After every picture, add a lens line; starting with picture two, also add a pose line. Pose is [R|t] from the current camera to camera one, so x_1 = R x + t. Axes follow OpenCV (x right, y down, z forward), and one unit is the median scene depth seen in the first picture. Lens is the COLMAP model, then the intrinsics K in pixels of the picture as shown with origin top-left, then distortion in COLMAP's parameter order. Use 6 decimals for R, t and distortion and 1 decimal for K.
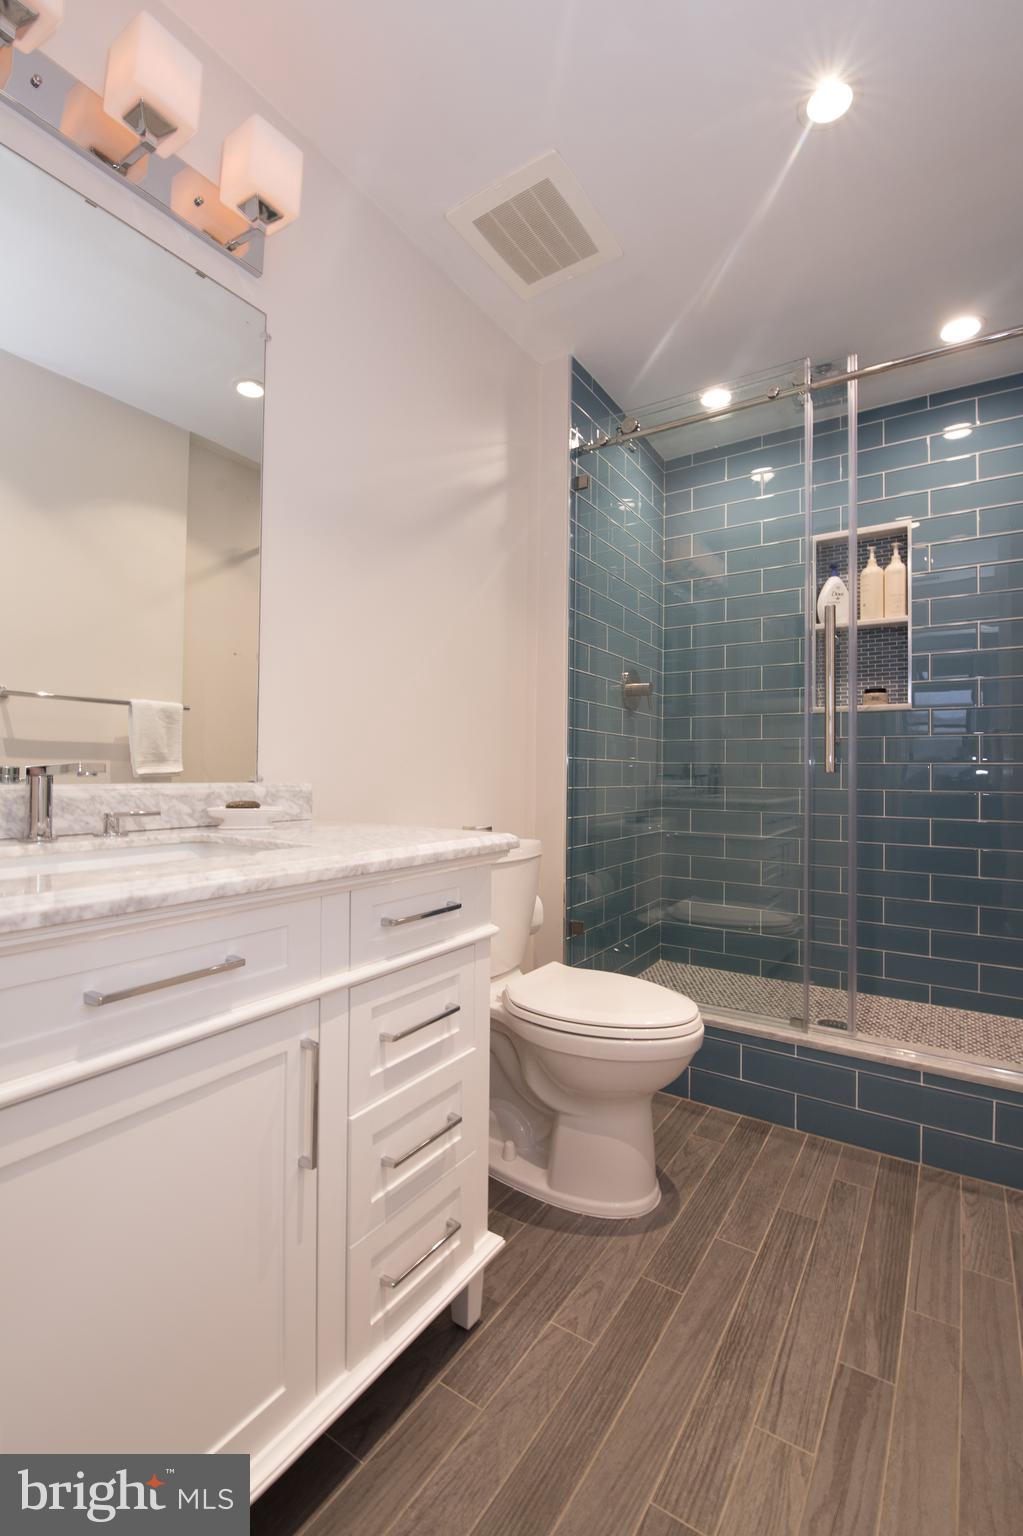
lens RADIAL K [[679.3, 0, 511.5], [0, 679.3, 768.0], [0, 0, 1]] dist [-0.000198, -0.011434]
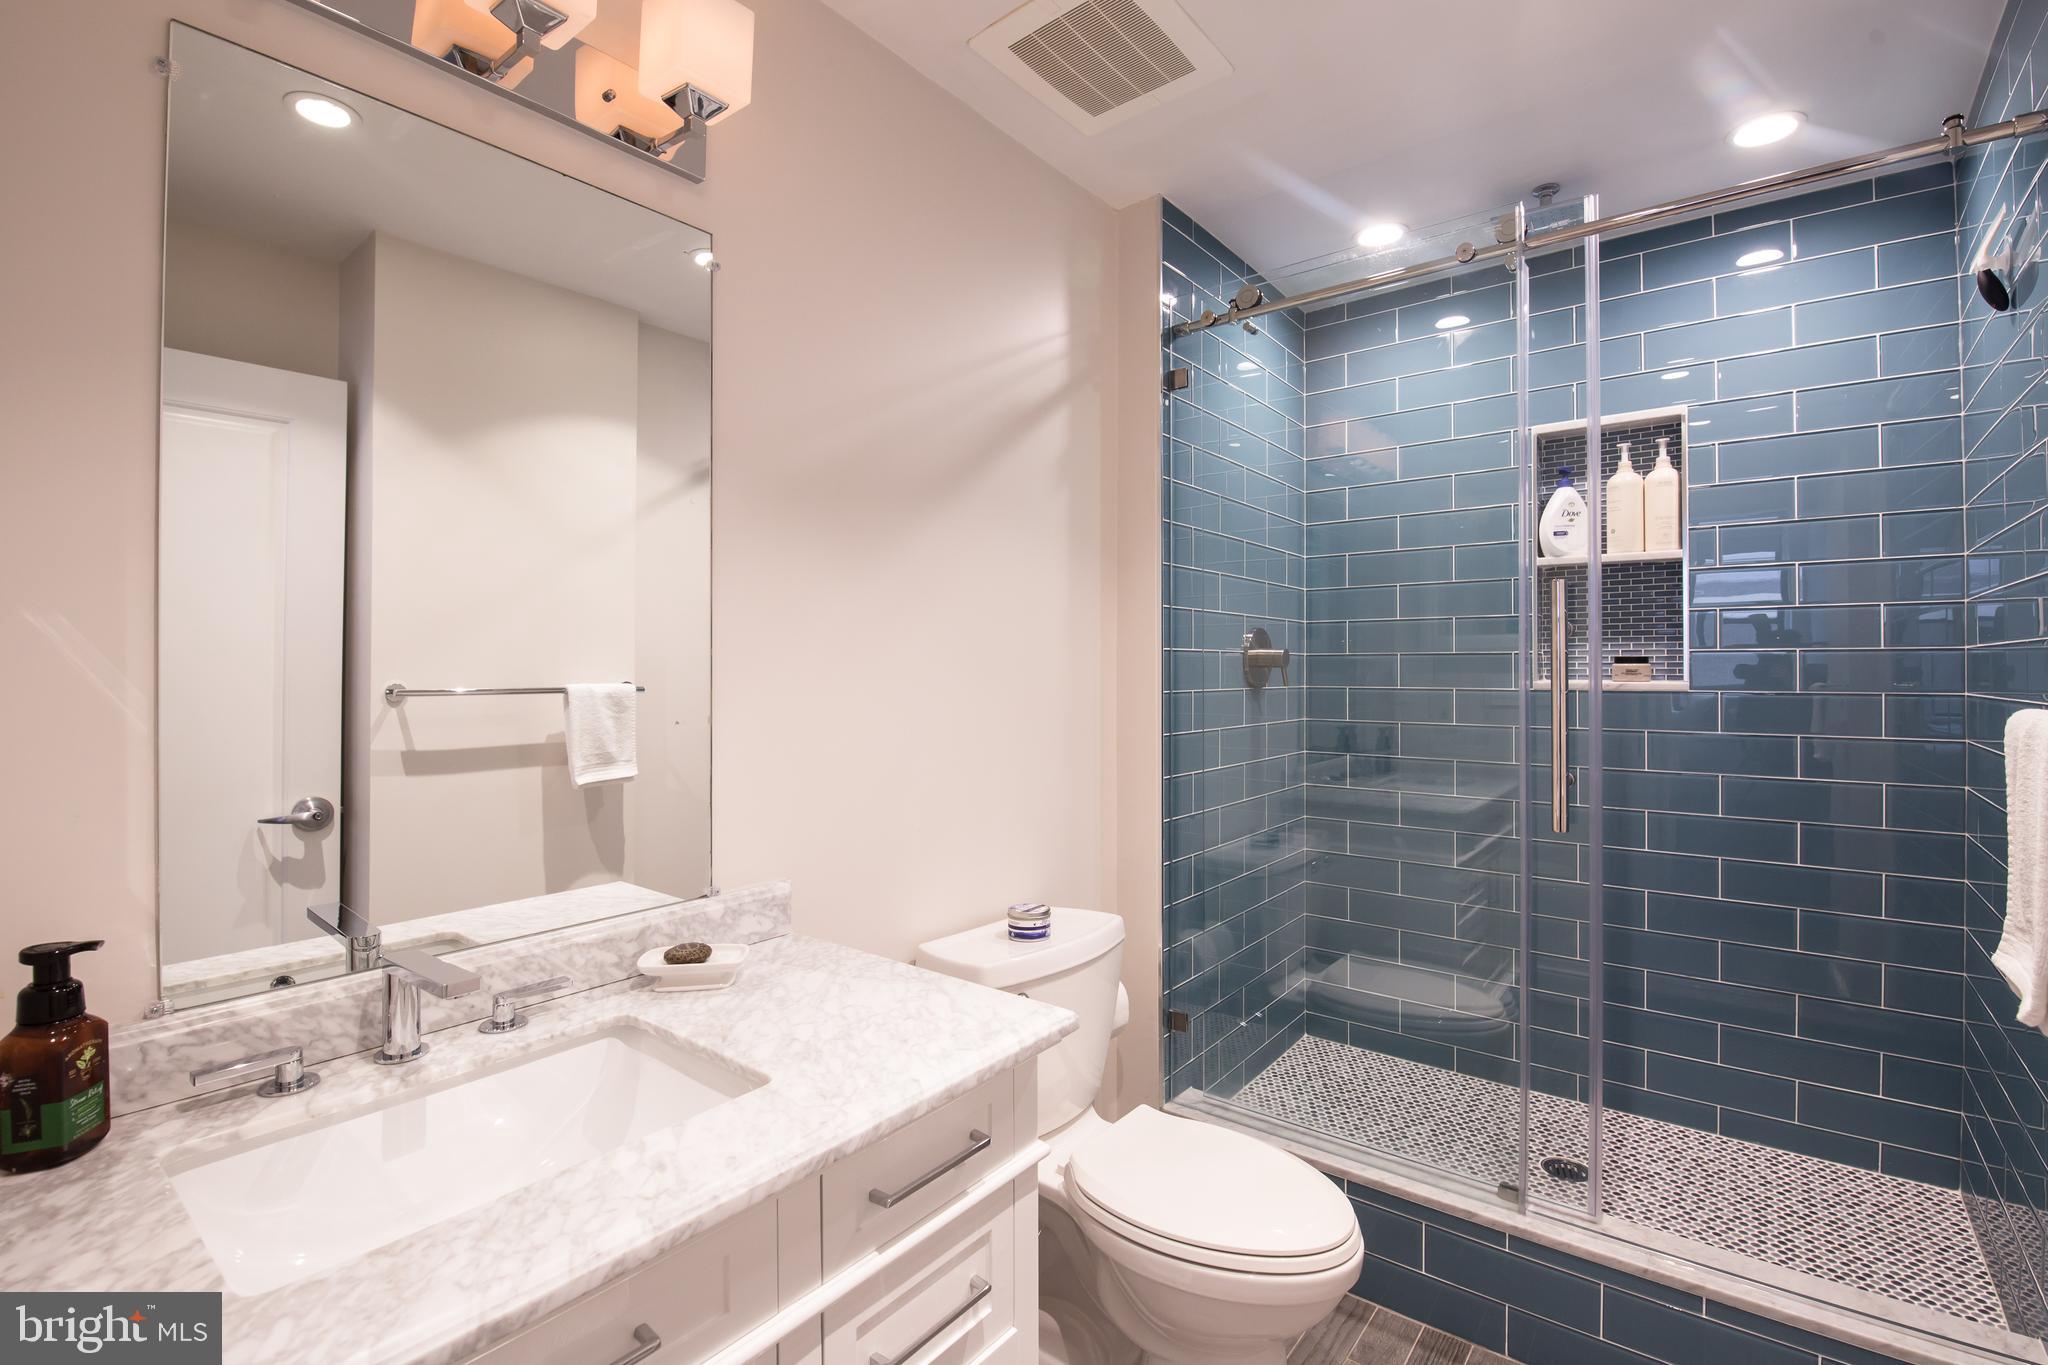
lens RADIAL K [[935.9, 0, 1005.5], [0, 935.9, 678.7], [0, 0, 1]] dist [-0.000115, -0.013886]
pose [[0.995147, -0.011544, -0.097720, 0.015950], [0.012560, 0.999873, 0.009782, -0.114492], [0.097595, -0.010962, 0.995166, 0.031449]]
